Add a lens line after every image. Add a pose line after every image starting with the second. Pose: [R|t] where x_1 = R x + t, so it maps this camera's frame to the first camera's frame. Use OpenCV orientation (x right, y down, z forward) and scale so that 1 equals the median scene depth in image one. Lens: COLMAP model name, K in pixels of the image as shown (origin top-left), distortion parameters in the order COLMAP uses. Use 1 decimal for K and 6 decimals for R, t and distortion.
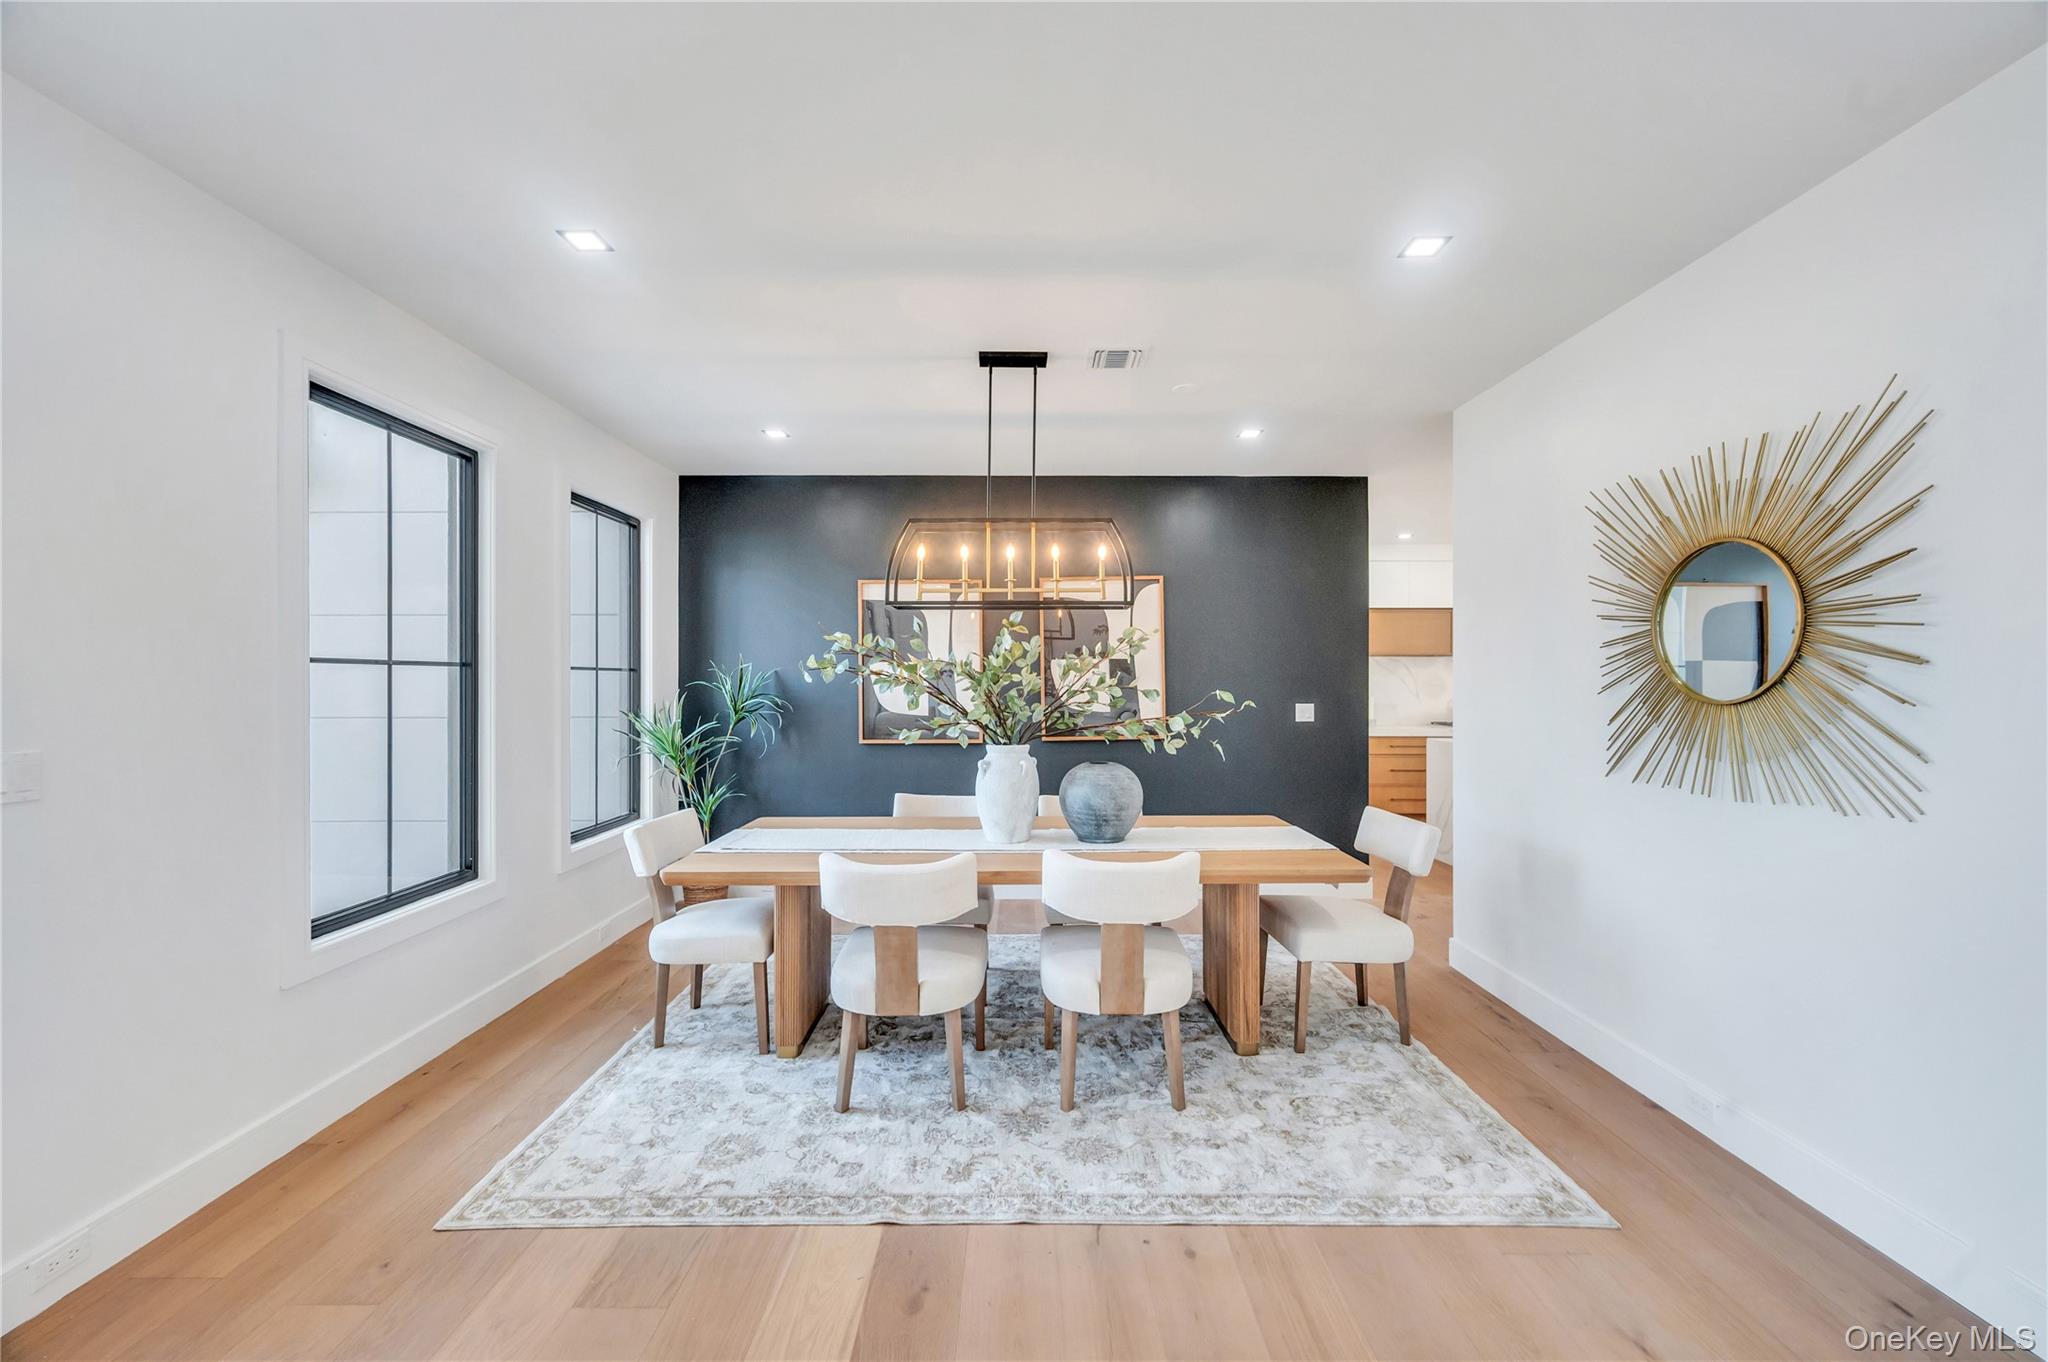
lens RADIAL K [[819.7, 0, 1024.0], [0, 819.7, 681.0], [0, 0, 1]] dist [-0.000226, -0.000055]
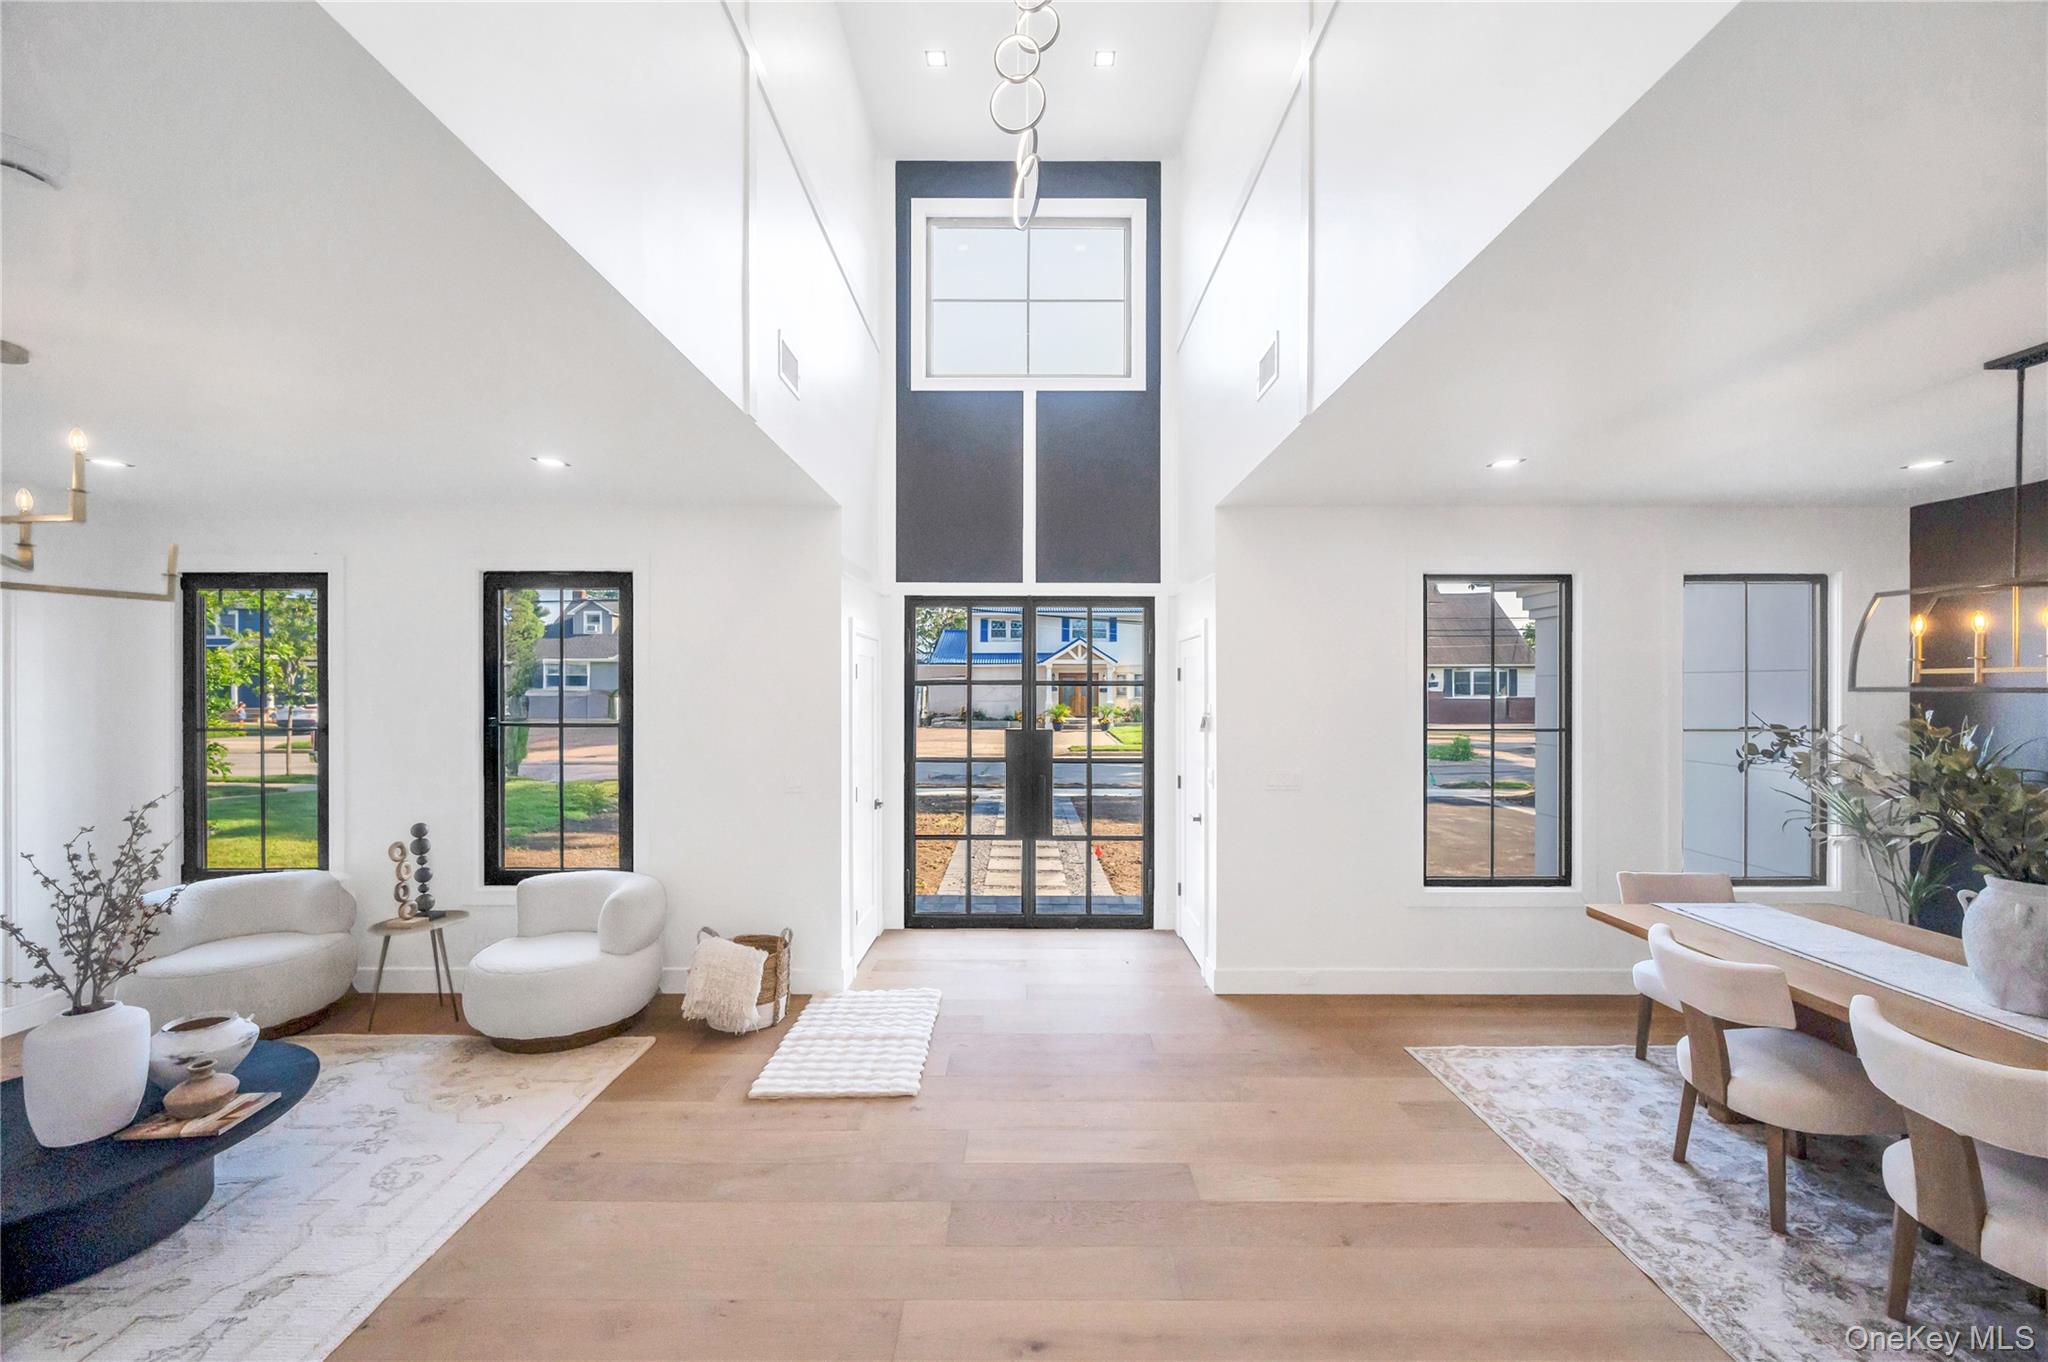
lens RADIAL K [[819.7, 0, 1024.0], [0, 819.7, 681.0], [0, 0, 1]] dist [-0.000226, -0.000055]
pose [[-0.005197, -0.005023, -0.999974, 0.950495], [0.001001, 0.999987, -0.005029, -0.128217], [0.999986, -0.001027, -0.005192, 0.125739]]
